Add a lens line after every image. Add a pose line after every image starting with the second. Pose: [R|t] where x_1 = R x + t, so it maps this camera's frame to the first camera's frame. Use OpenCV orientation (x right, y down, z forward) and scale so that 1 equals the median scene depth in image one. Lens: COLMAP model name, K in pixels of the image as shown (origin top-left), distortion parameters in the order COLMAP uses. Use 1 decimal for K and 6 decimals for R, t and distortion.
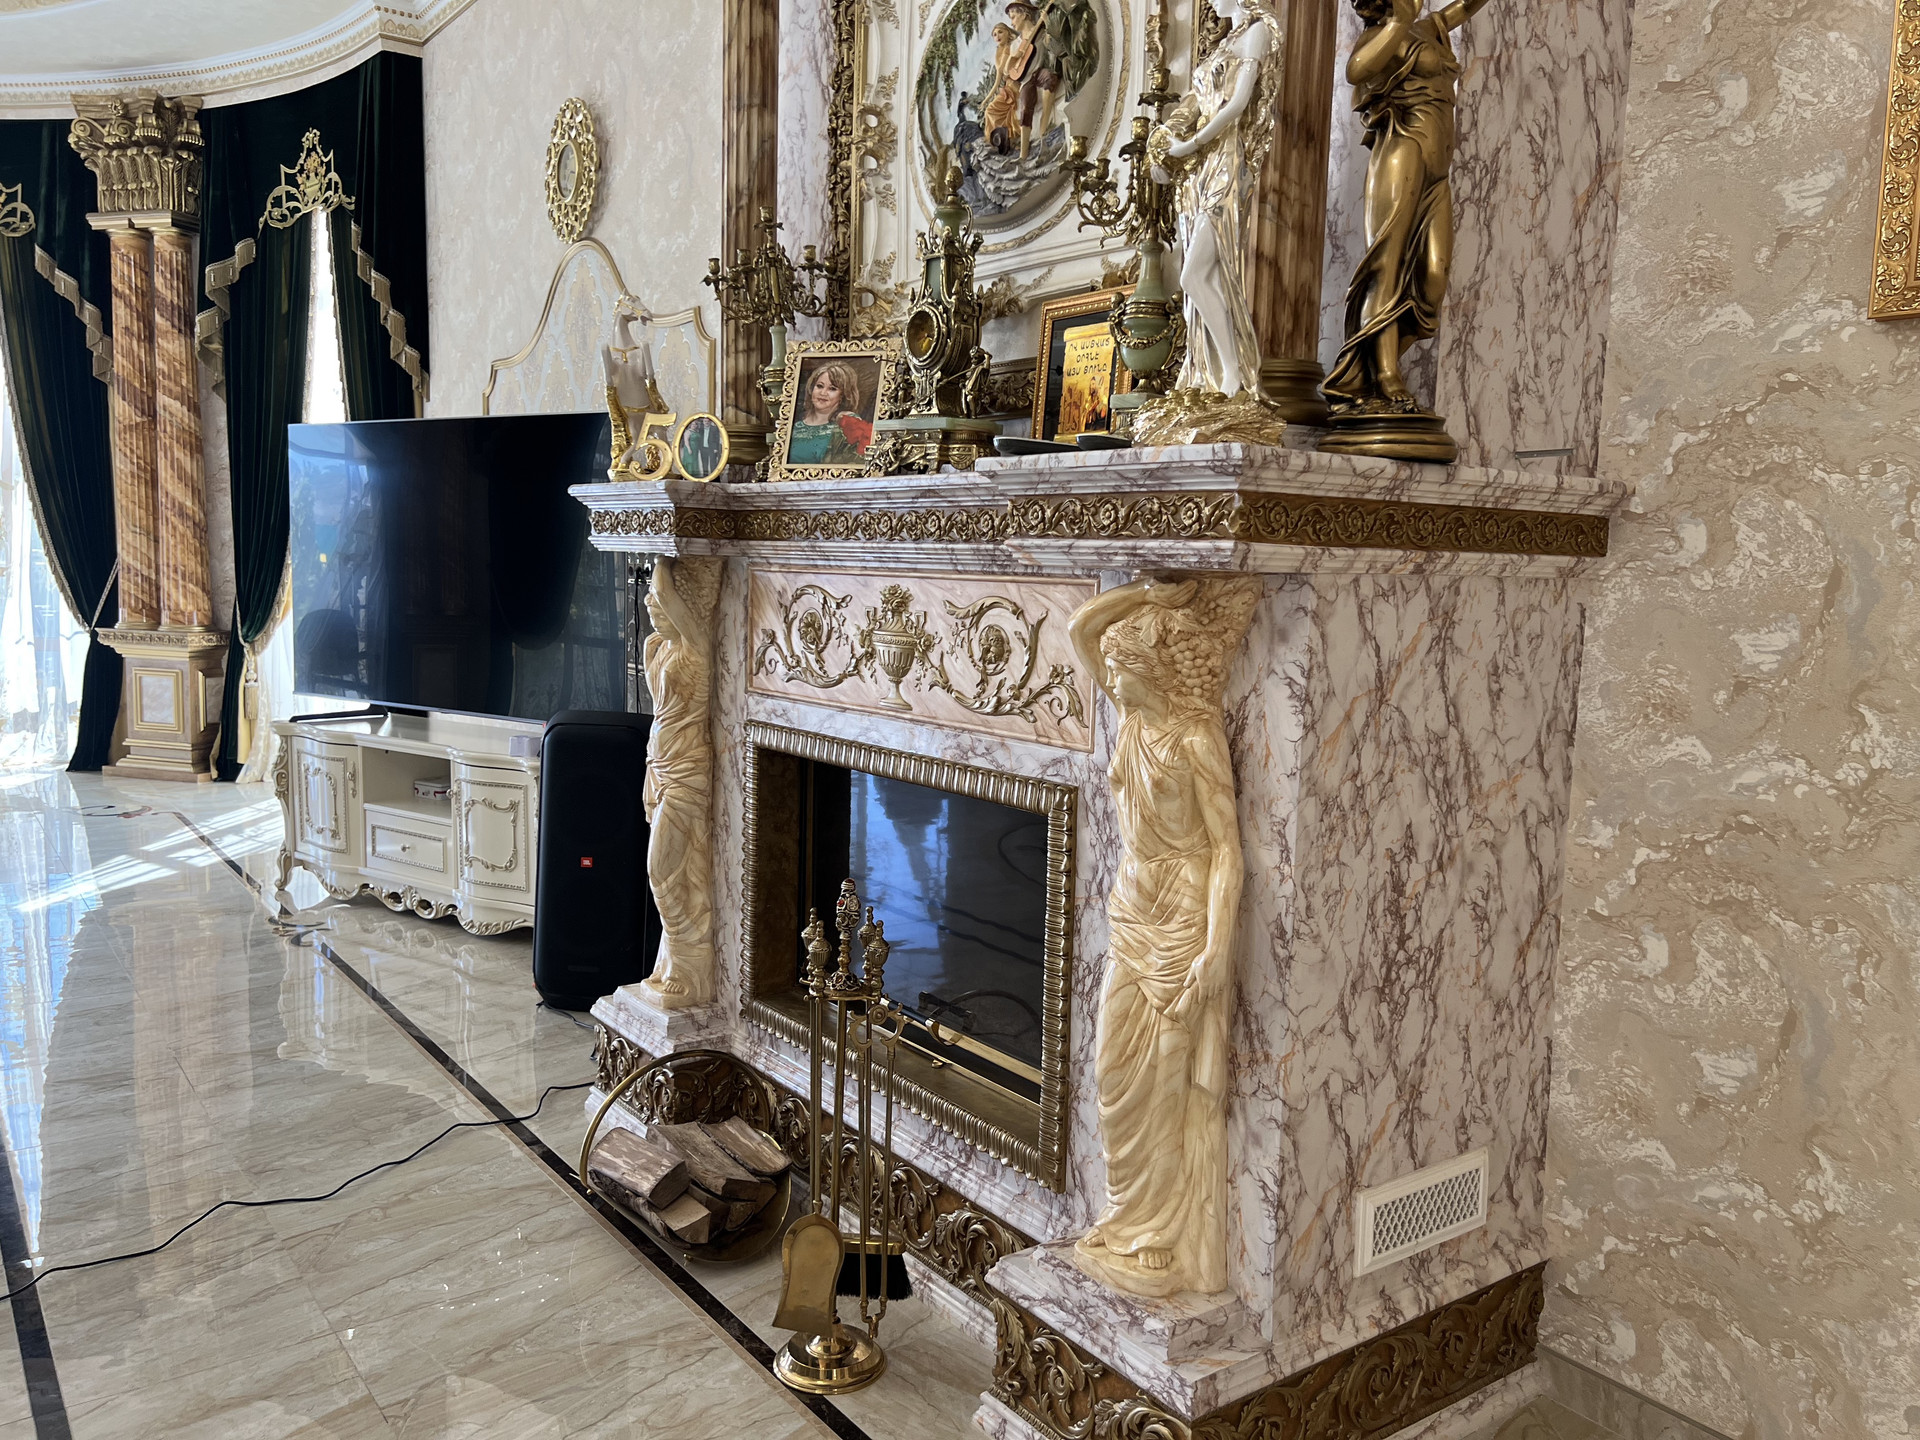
lens RADIAL K [[1456.2, 0, 960.0], [0, 1456.2, 720.0], [0, 0, 1]] dist [0.075899, -0.087690]
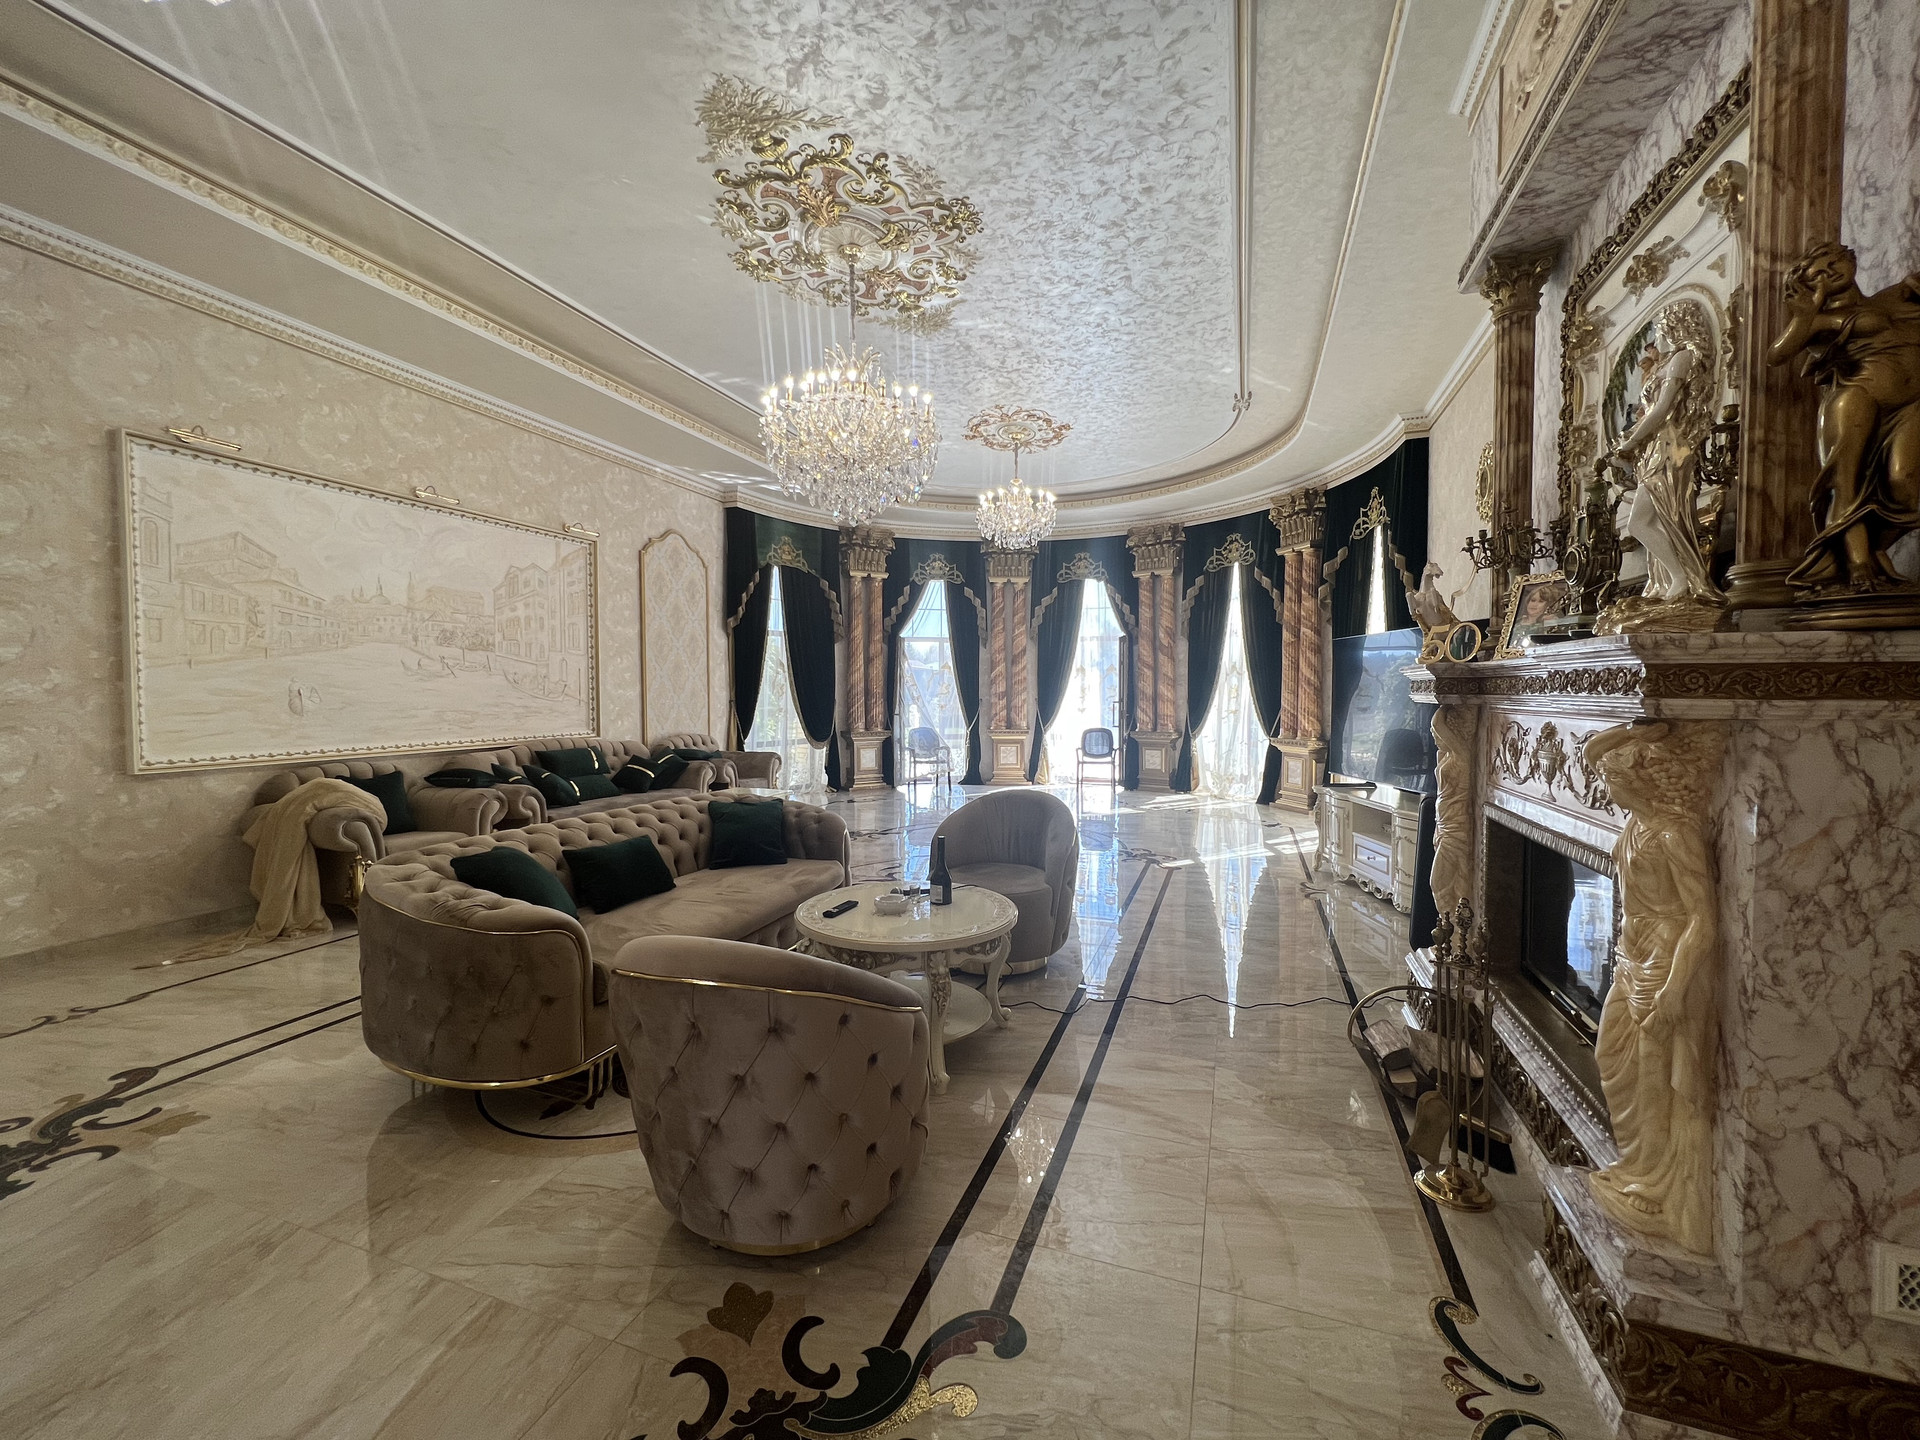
lens RADIAL K [[772.7, 0, 962.1], [0, 772.7, 706.2], [0, 0, 1]] dist [0.014927, -0.000018]
pose [[0.560607, -0.009850, -0.828024, 0.338564], [-0.075524, 0.995154, -0.062972, -0.009504], [0.824631, 0.097838, 0.557146, -0.001194]]
